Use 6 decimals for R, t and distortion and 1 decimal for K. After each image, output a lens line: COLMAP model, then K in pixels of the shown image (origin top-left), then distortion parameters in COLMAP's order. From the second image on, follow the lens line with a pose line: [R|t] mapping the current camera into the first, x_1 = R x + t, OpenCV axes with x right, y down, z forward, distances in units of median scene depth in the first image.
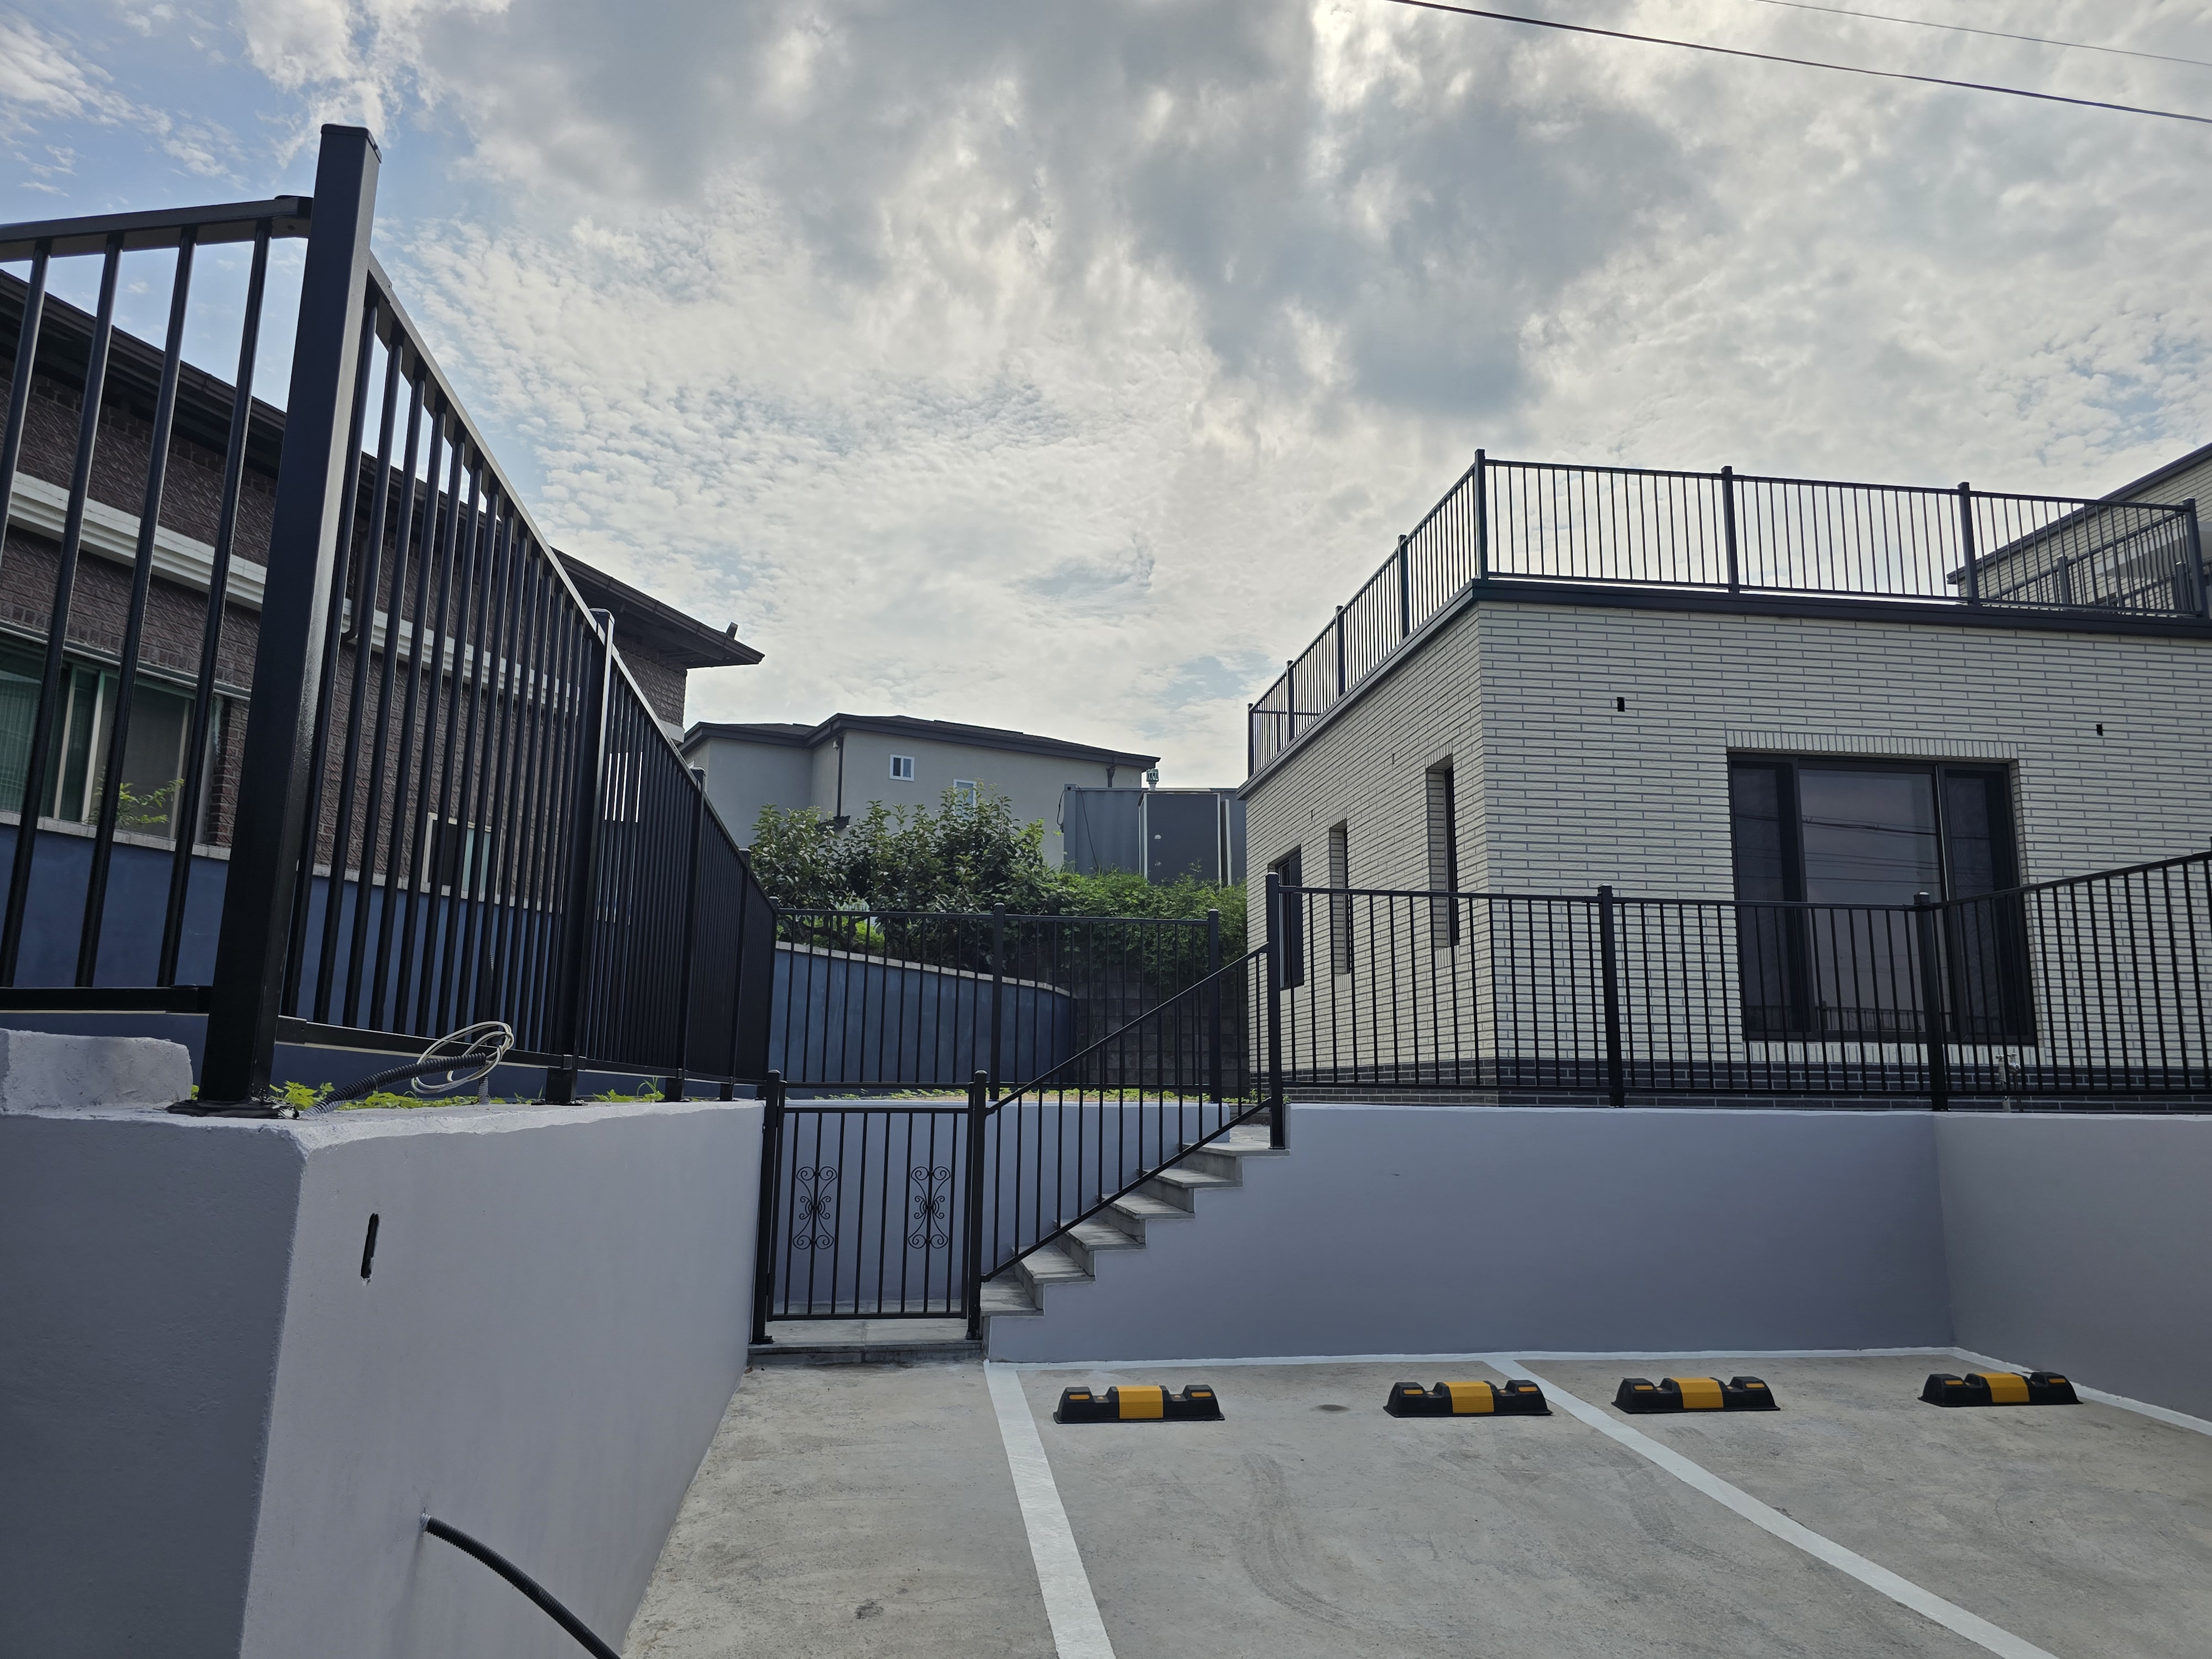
lens RADIAL K [[1465.2, 0, 1106.0], [0, 1465.2, 829.5], [0, 0, 1]] dist [0.034385, -0.001764]
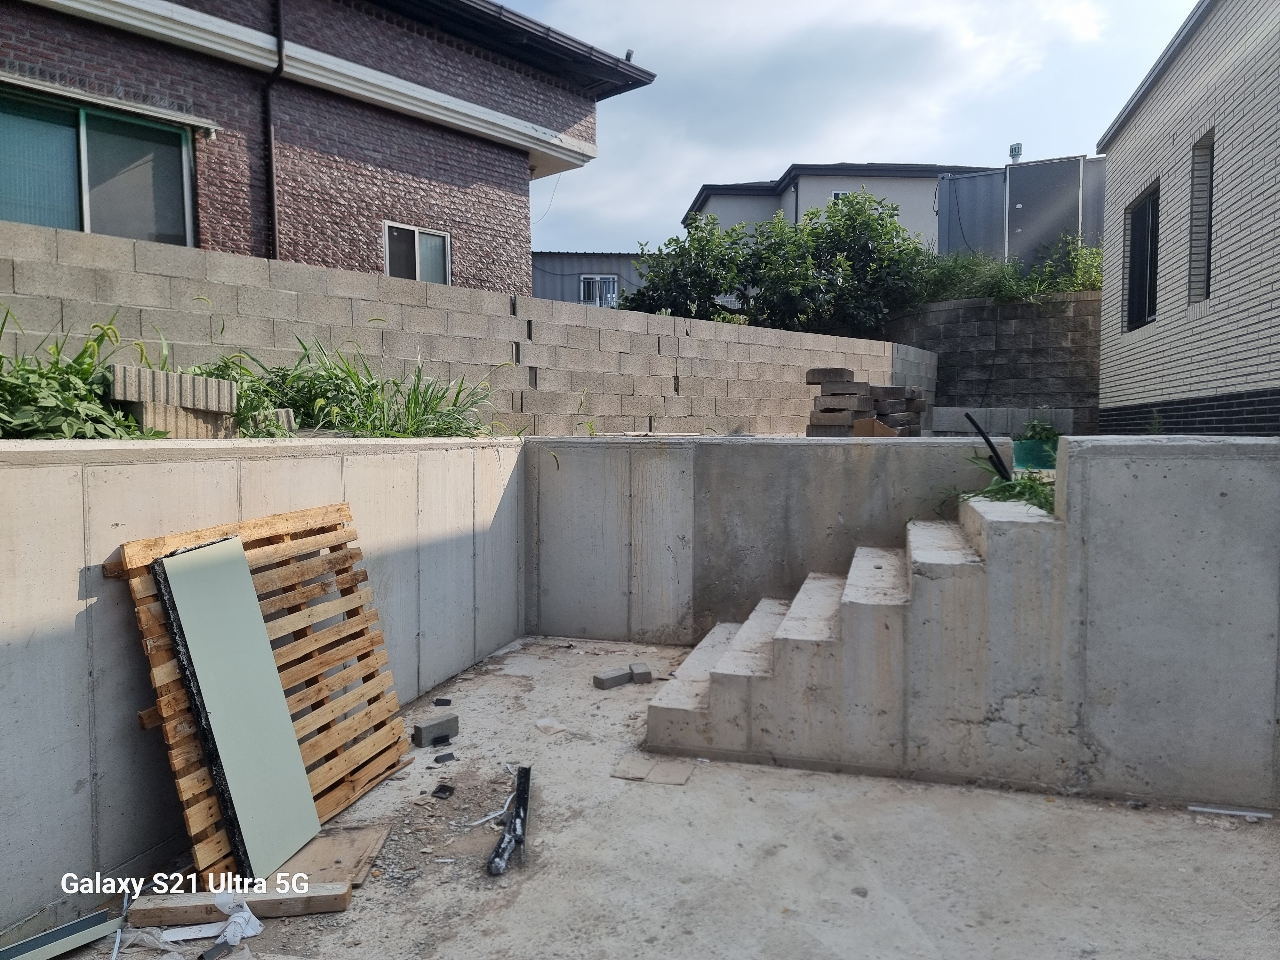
lens RADIAL K [[917.4, 0, 640.0], [0, 917.4, 480.0], [0, 0, 1]] dist [-0.006782, -0.005036]
pose [[0.921735, 0.007179, -0.387754, 0.047101], [0.076962, 0.976558, 0.201028, 0.053148], [0.380107, -0.215137, 0.899575, 0.255087]]
